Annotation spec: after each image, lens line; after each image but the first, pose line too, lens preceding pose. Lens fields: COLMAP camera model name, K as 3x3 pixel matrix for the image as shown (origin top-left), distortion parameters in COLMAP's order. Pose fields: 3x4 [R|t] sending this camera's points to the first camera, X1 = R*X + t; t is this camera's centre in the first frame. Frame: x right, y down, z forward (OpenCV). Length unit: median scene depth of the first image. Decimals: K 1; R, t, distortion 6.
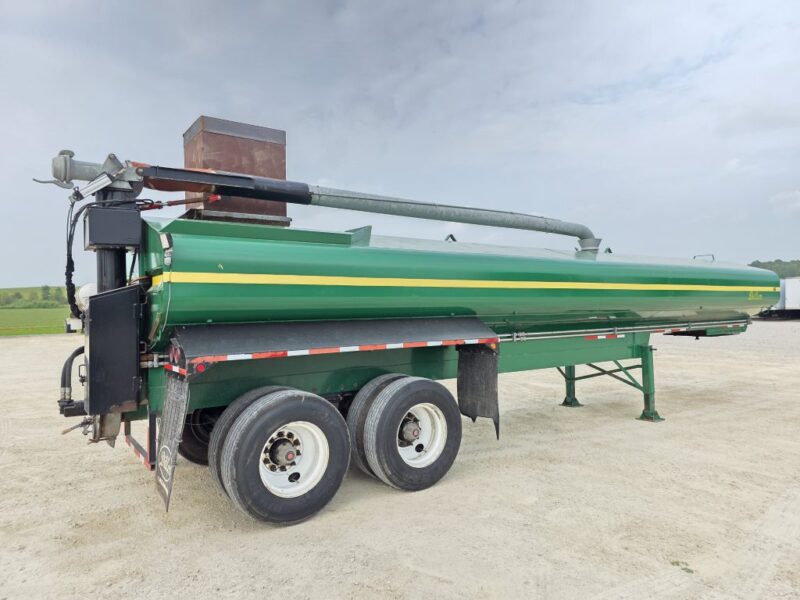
lens RADIAL K [[541.8, 0, 400.0], [0, 541.8, 300.9], [0, 0, 1]] dist [0.066232, -0.068776]
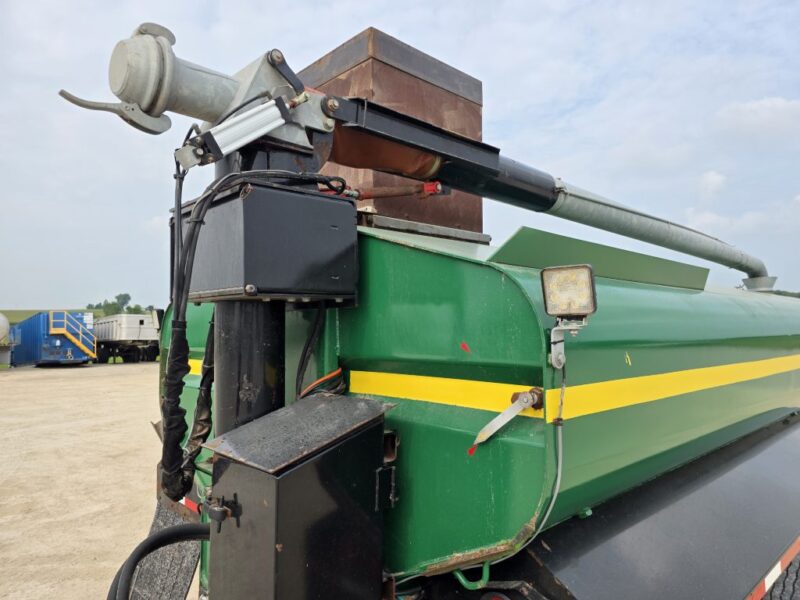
lens RADIAL K [[541.8, 0, 404.9], [0, 541.8, 300.9], [0, 0, 1]] dist [0.066232, -0.068776]
pose [[0.987158, 0.012771, 0.159234, -0.475417], [-0.005086, 0.998806, -0.048579, -0.074852], [-0.159664, 0.047145, 0.986045, 0.598974]]
